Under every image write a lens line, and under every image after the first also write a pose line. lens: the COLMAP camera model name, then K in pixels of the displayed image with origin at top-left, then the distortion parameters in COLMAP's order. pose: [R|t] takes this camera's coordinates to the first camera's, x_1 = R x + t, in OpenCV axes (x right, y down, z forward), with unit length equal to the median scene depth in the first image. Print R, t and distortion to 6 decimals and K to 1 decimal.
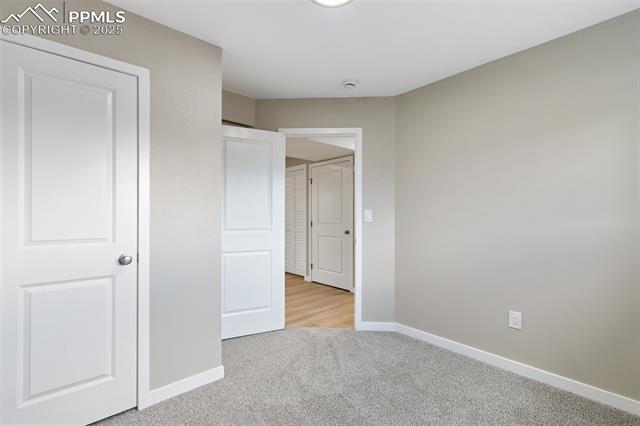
lens RADIAL K [[295.0, 0, 320.8], [0, 295.0, 215.1], [0, 0, 1]] dist [0.006739, -0.000495]
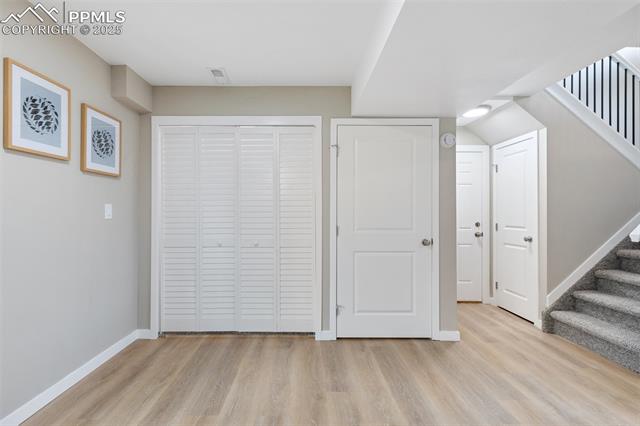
lens RADIAL K [[295.0, 0, 317.1], [0, 295.0, 210.2], [0, 0, 1]] dist [0.006739, -0.000495]
pose [[0.668601, 0.004701, 0.743607, -0.475469], [-0.003677, 0.999989, -0.003016, -0.006521], [-0.743613, -0.000718, 0.668610, 0.700167]]
